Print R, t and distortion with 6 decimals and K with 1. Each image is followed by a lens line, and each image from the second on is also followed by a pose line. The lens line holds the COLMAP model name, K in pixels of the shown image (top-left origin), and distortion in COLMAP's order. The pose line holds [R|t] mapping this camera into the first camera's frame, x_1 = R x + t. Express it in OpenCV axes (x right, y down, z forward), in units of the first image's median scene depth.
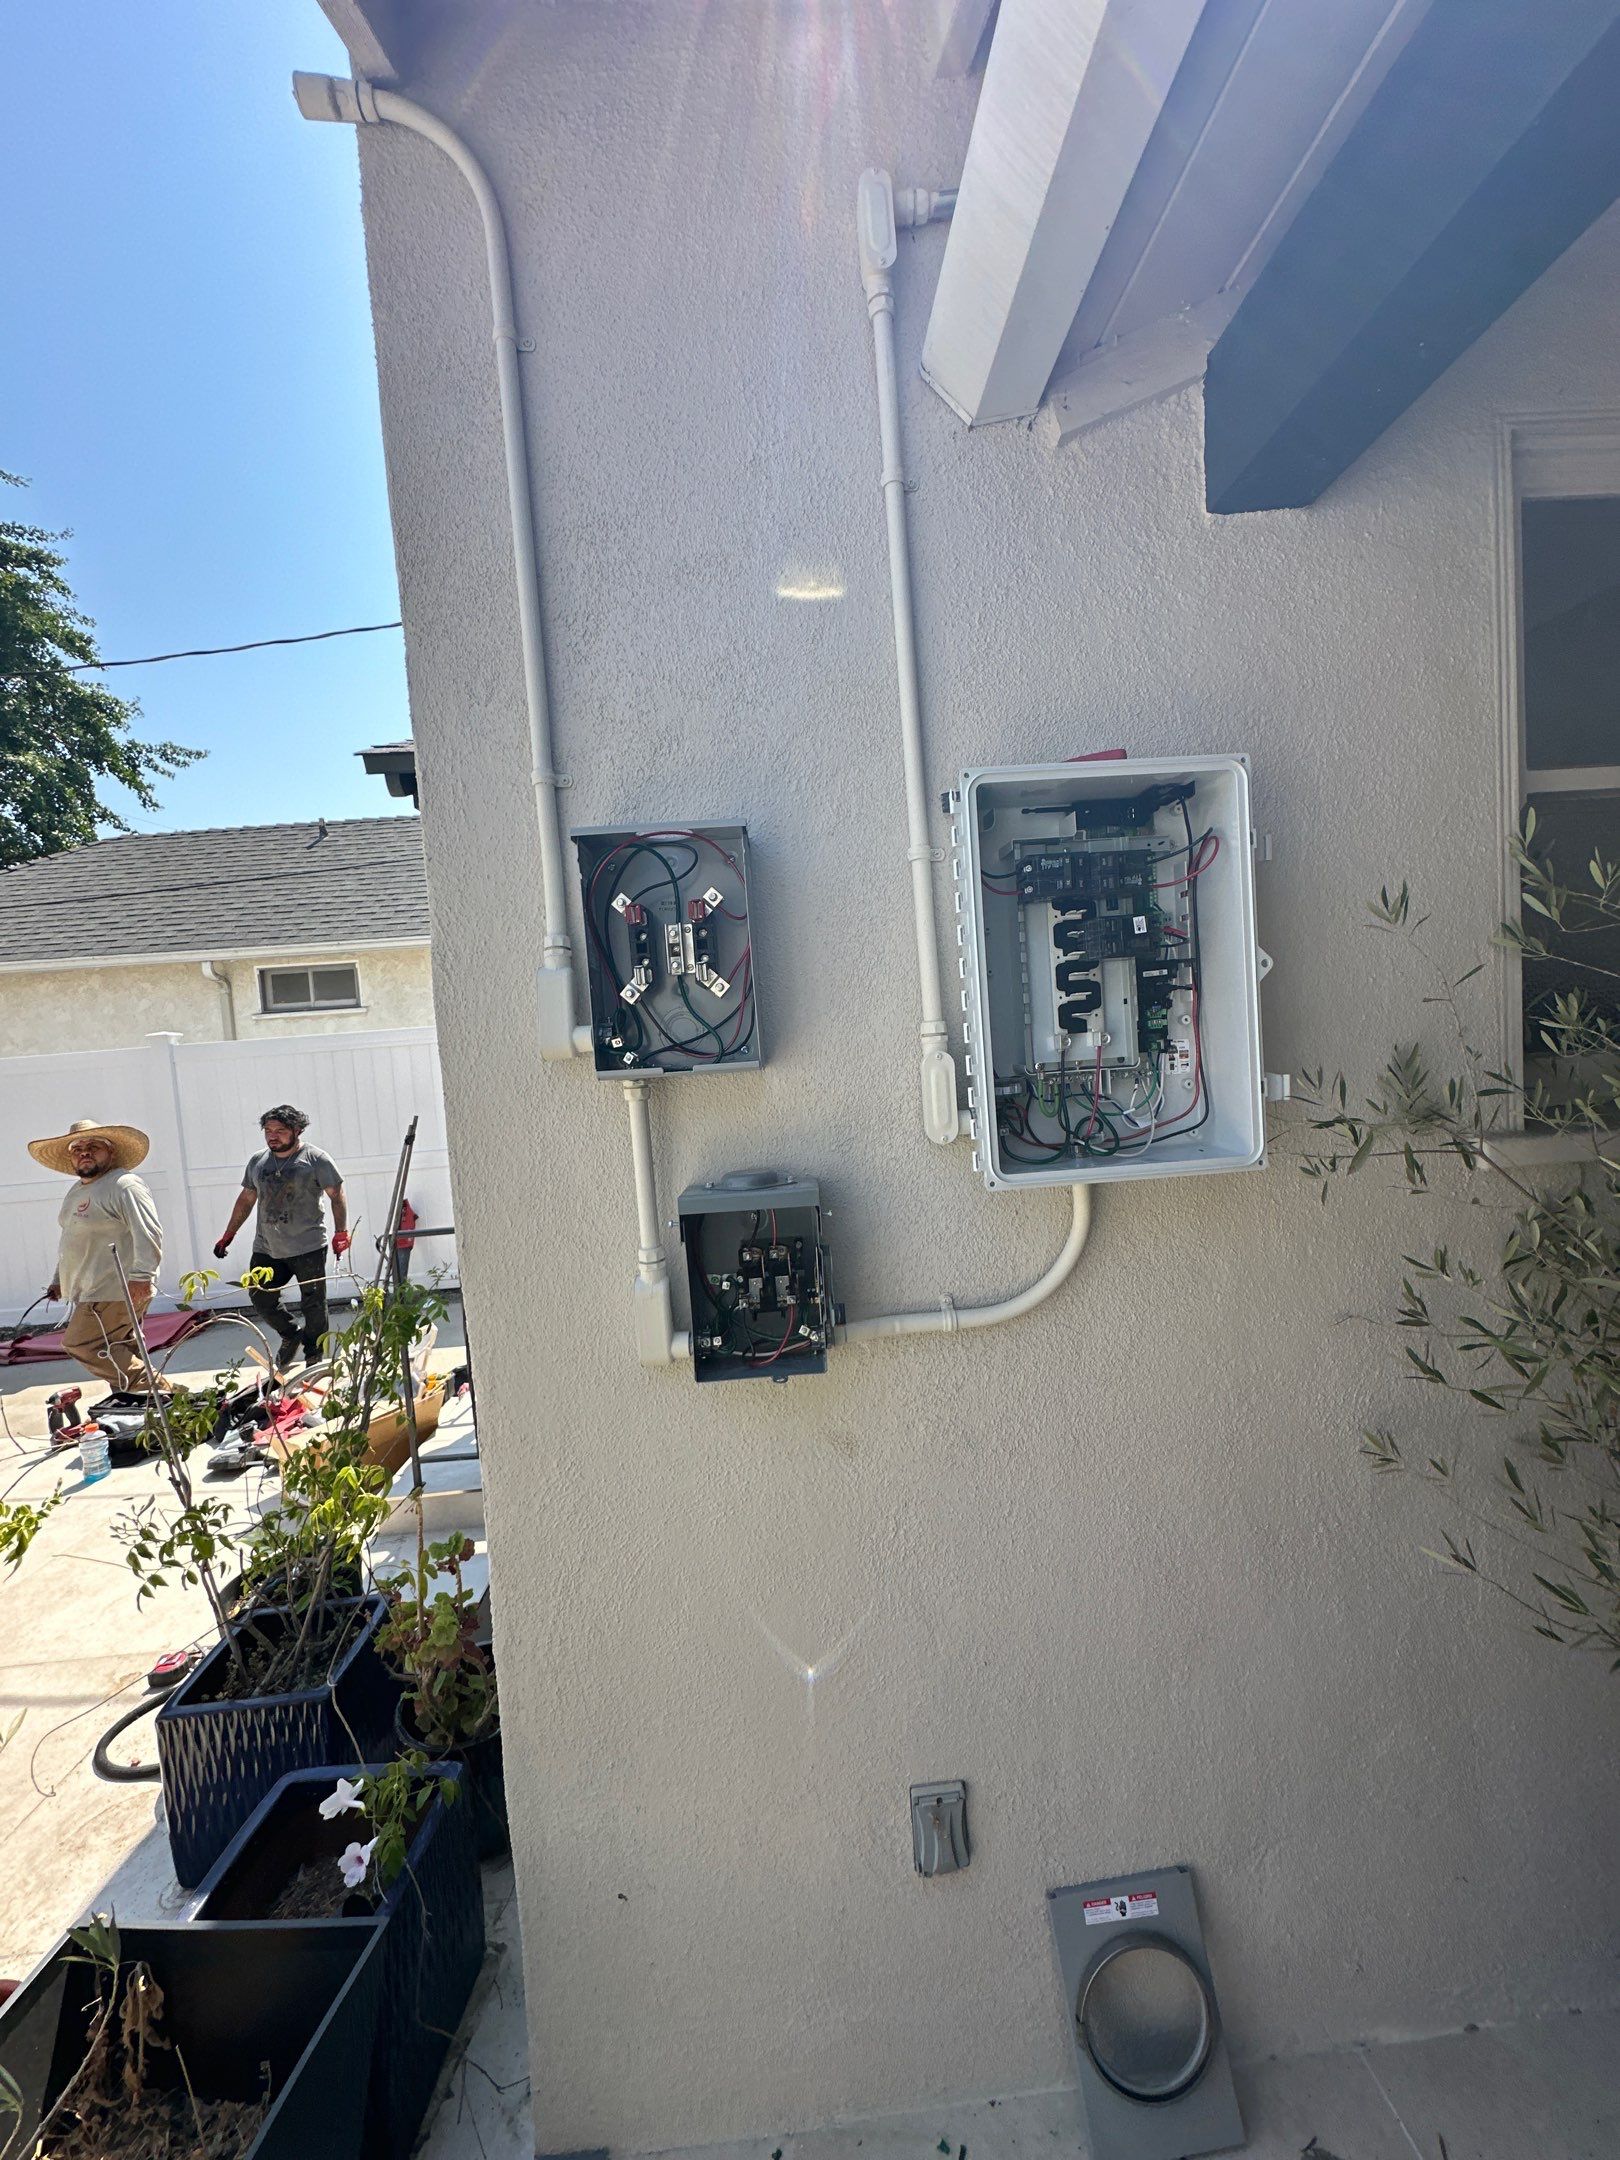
lens RADIAL K [[863.7, 0, 808.7], [0, 863.7, 1084.1], [0, 0, 1]] dist [-0.000546, 0.000277]
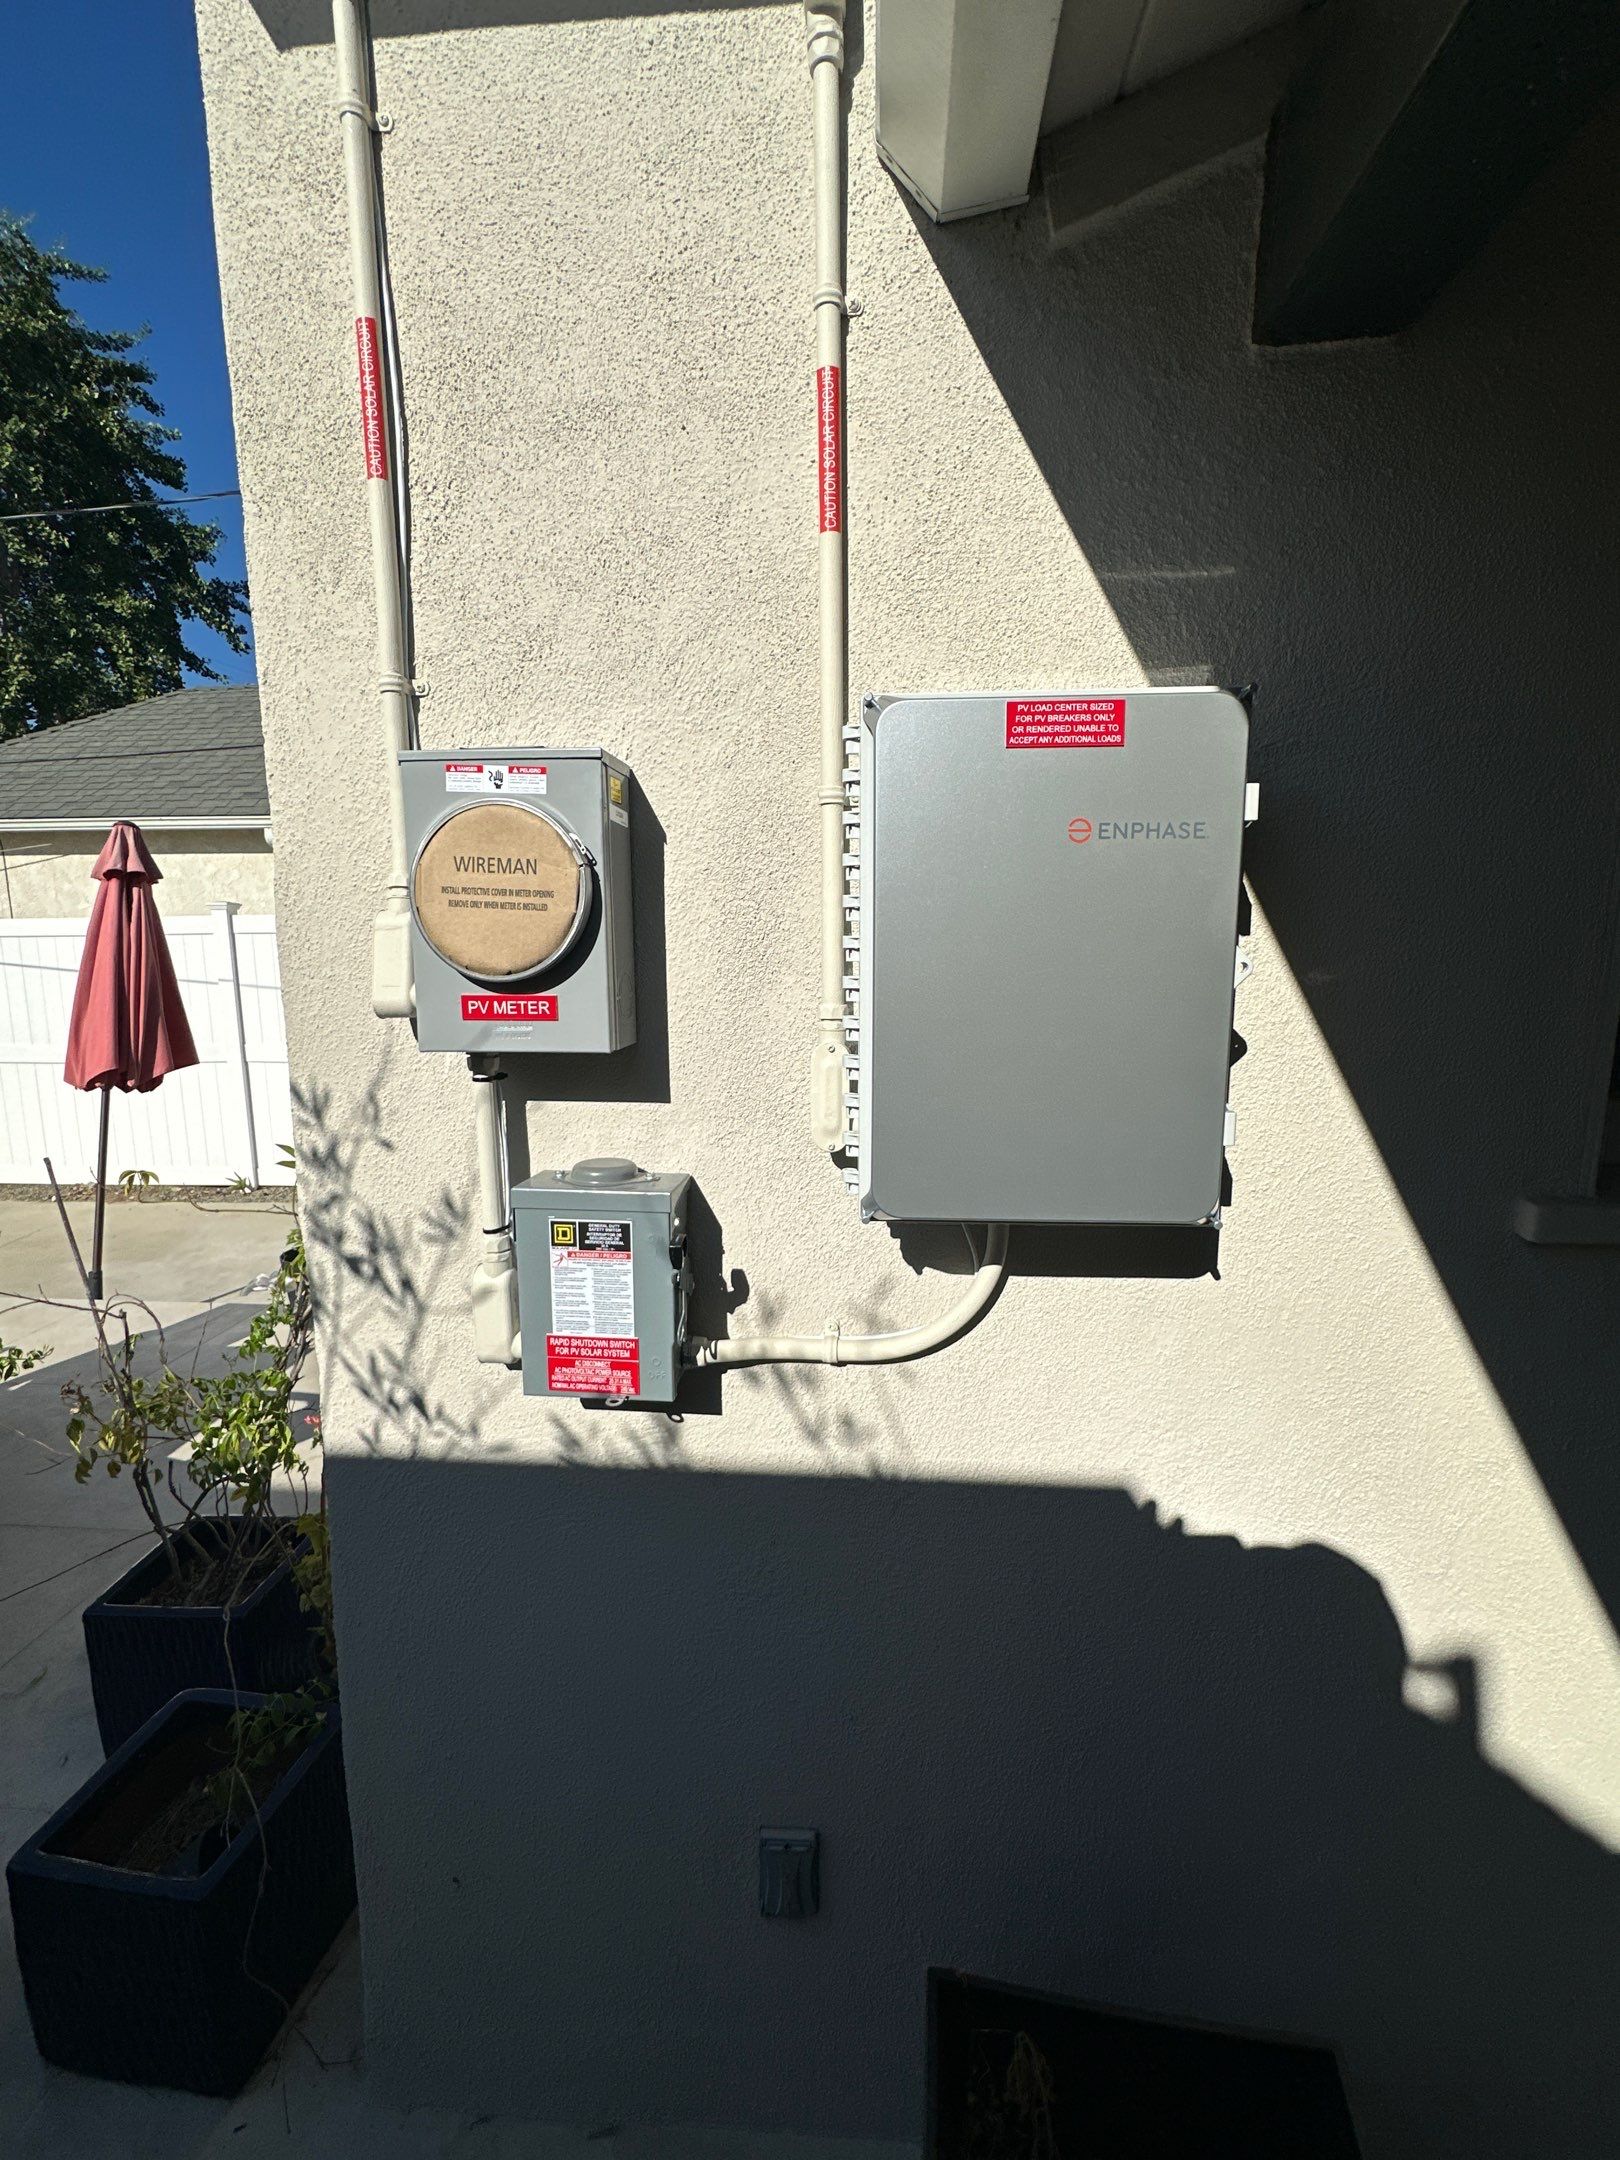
lens RADIAL K [[937.5, 0, 800.3], [0, 937.5, 1086.3], [0, 0, 1]] dist [-0.000712, 0.000617]
pose [[0.990531, 0.082378, -0.109831, 0.209440], [-0.070742, 0.991853, 0.105936, -0.082995], [0.117663, -0.097163, 0.988289, 0.091923]]
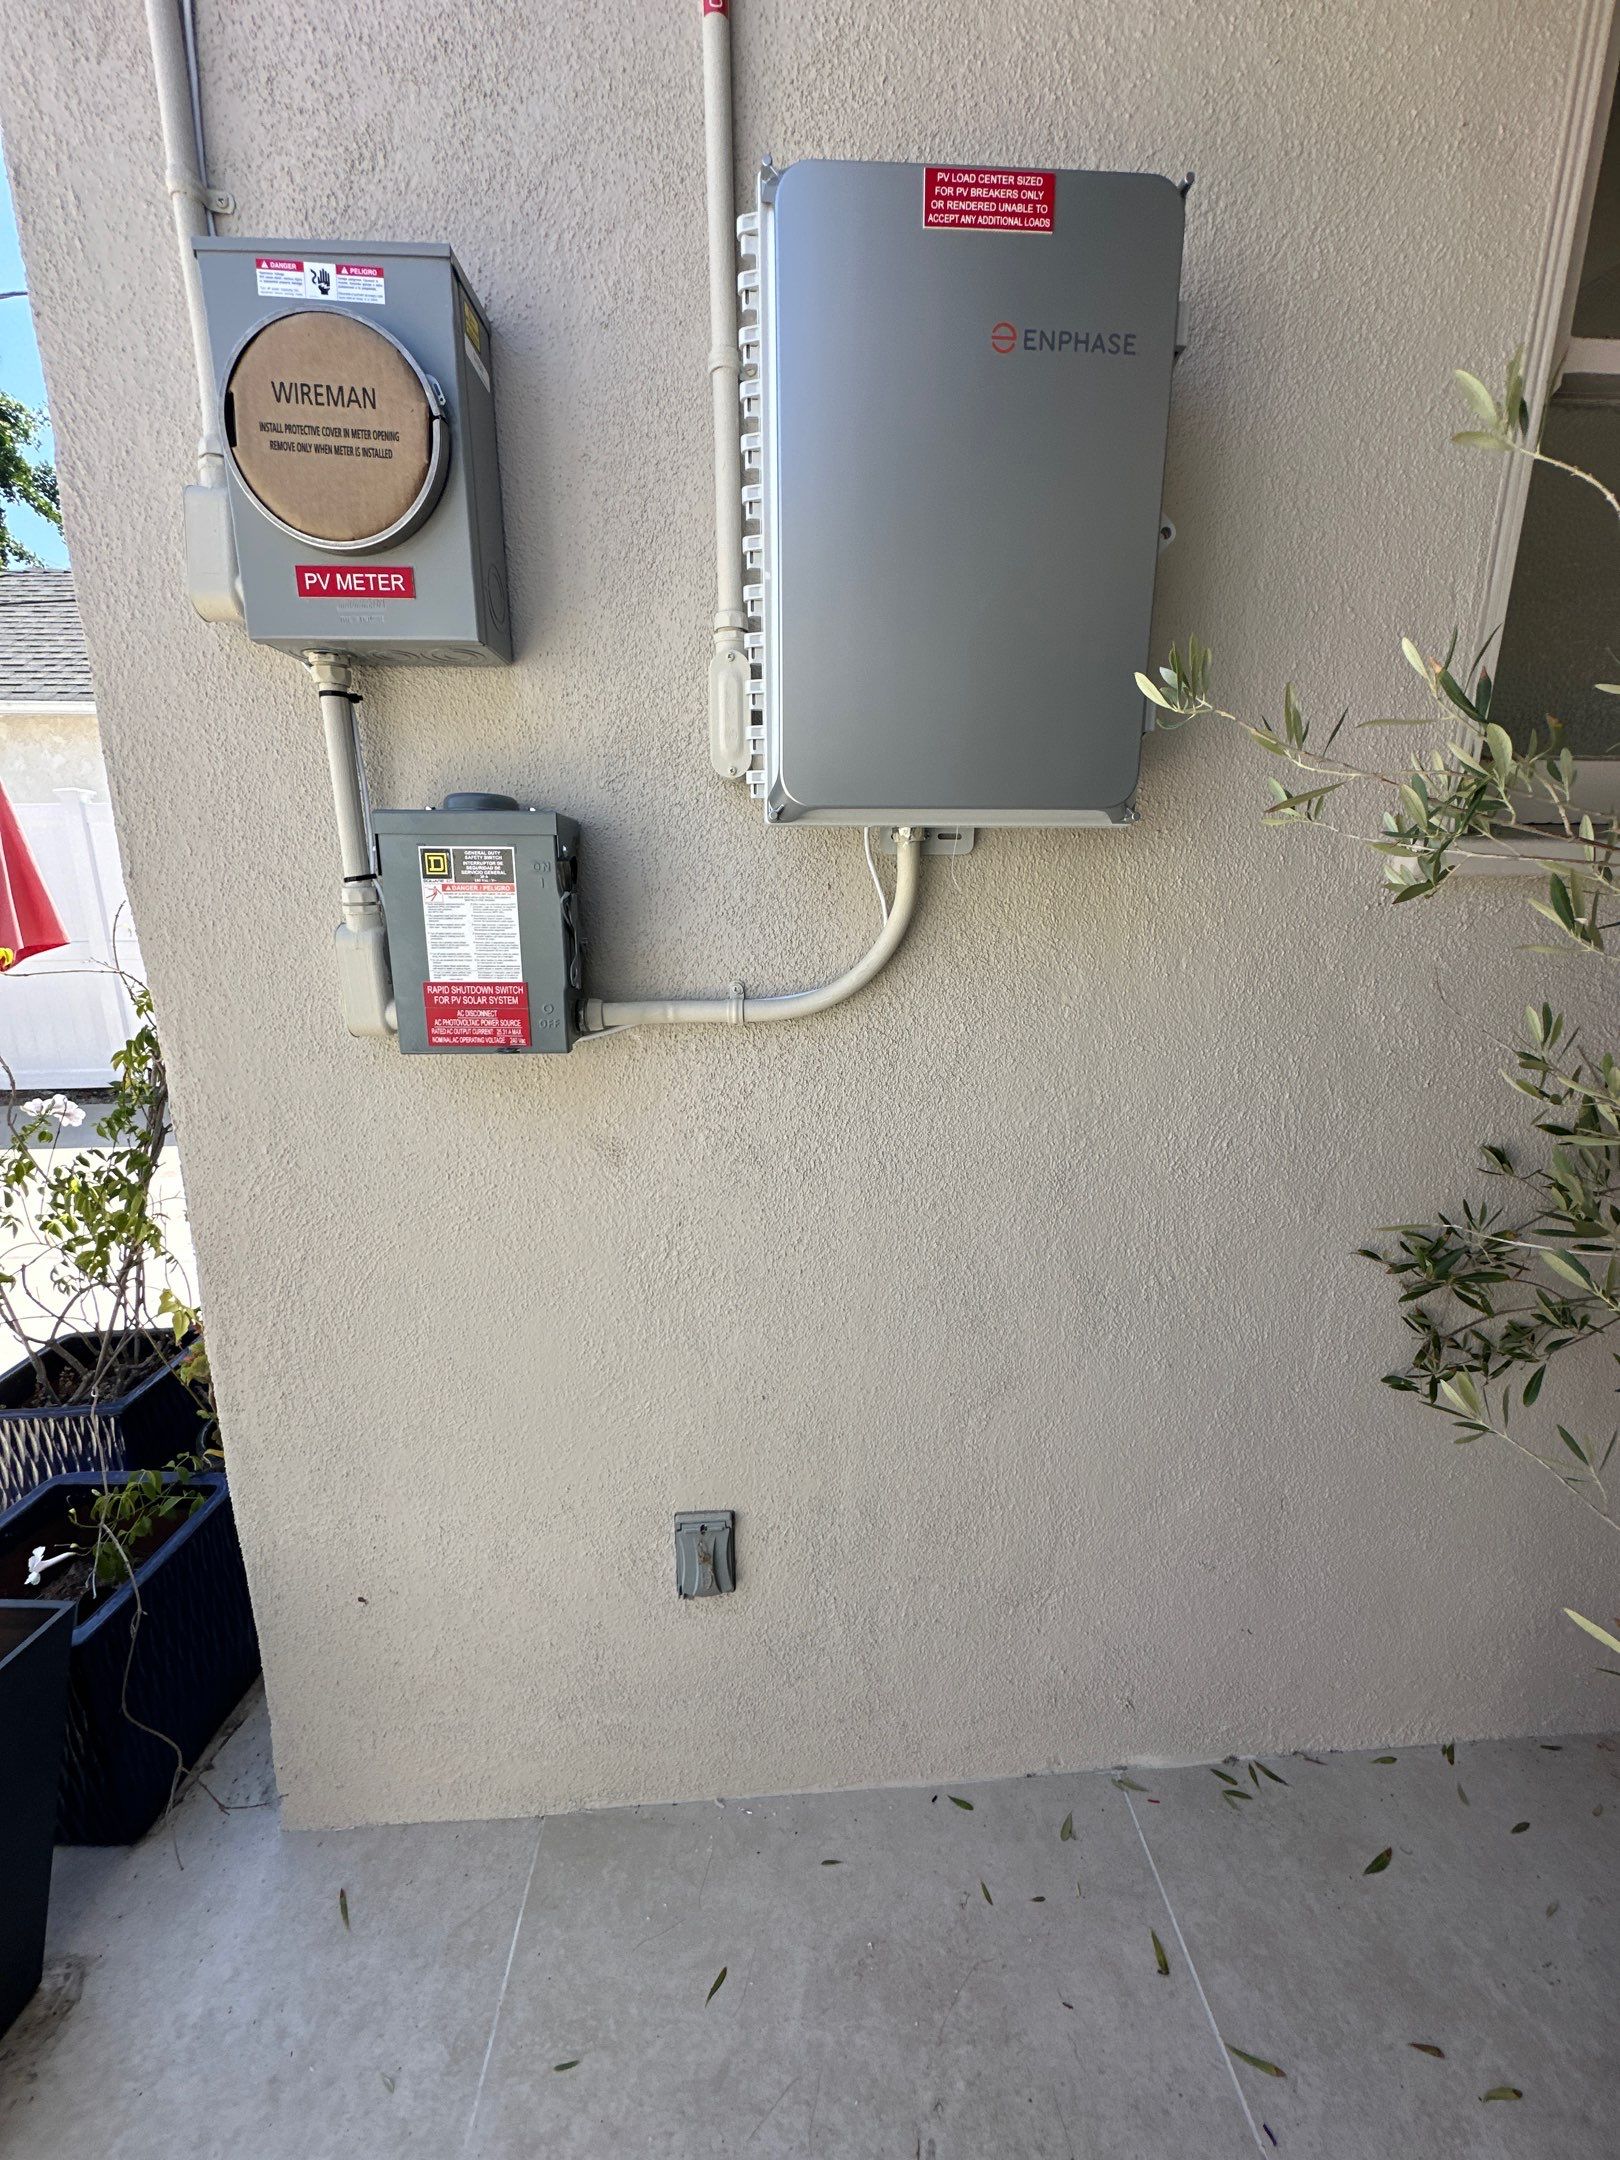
lens RADIAL K [[869.0, 0, 805.2], [0, 869.0, 1082.1], [0, 0, 1]] dist [-0.002264, 0.000261]
pose [[0.997616, 0.065344, 0.022194, 0.209886], [-0.068277, 0.981341, 0.179744, 0.181838], [-0.010035, -0.180831, 0.983463, 0.163945]]
